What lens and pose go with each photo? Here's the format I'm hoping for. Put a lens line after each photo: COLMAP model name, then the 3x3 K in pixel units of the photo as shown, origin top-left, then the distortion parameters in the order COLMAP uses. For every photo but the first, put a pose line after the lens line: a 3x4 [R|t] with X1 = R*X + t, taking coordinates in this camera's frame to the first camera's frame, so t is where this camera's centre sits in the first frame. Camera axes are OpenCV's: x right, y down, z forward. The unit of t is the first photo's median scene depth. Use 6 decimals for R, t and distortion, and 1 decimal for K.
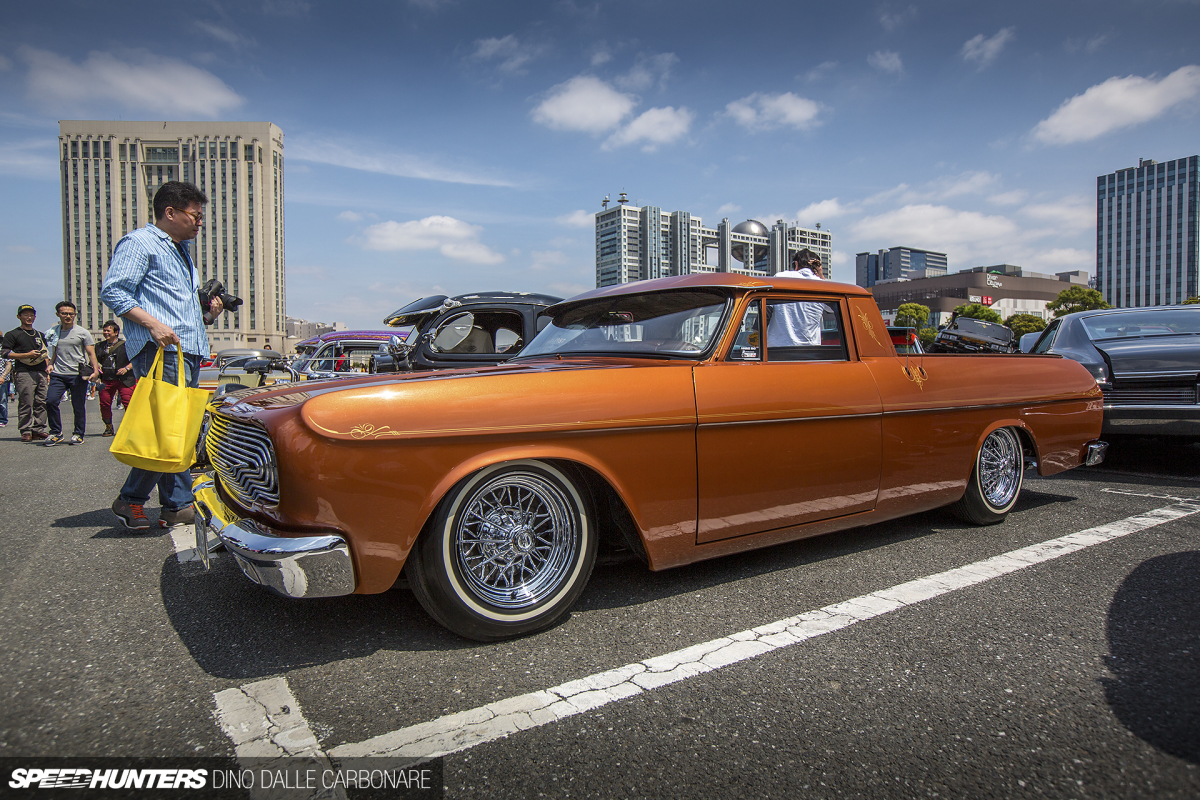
lens RADIAL K [[717.9, 0, 592.6], [0, 717.9, 402.2], [0, 0, 1]] dist [0.005559, 0.002573]
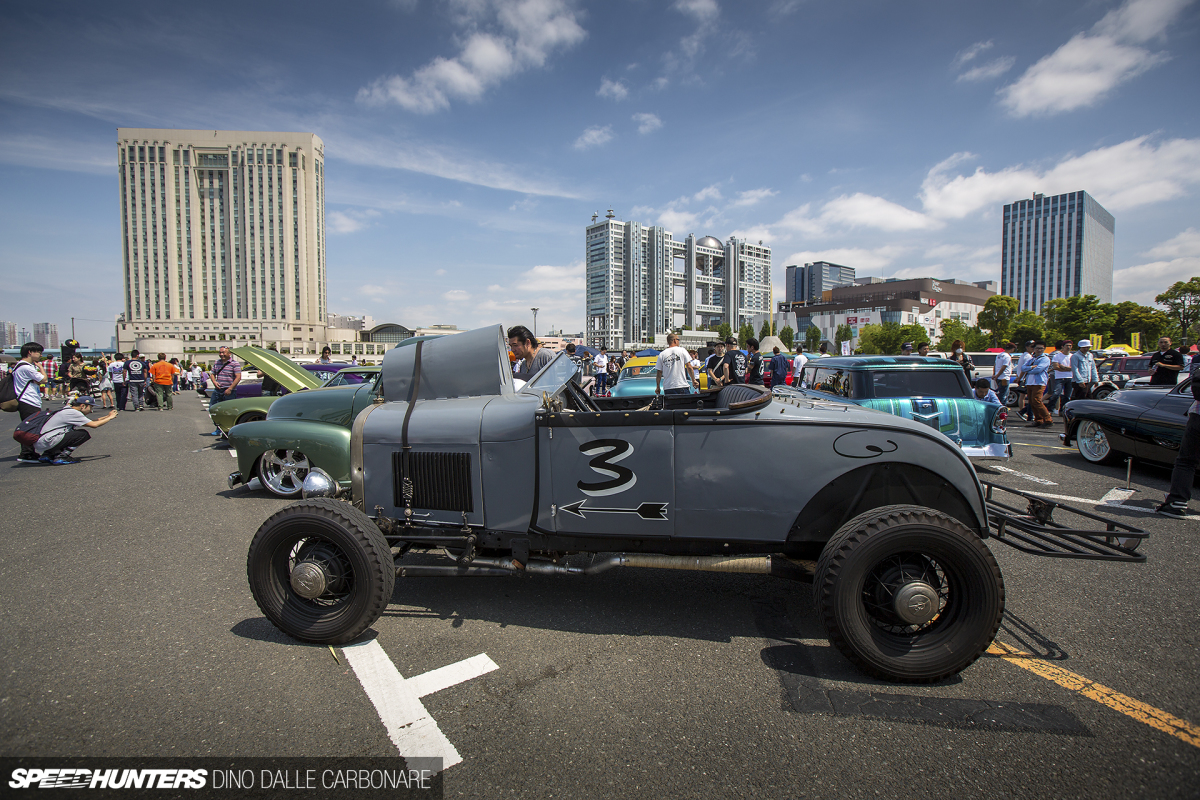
lens RADIAL K [[549.5, 0, 594.9], [0, 549.5, 403.0], [0, 0, 1]] dist [-0.023530, 0.000663]
pose [[0.997182, -0.000070, 0.075014, -0.076679], [-0.002834, 0.999250, 0.038615, -0.006514], [-0.074961, -0.038718, 0.996435, 0.116848]]
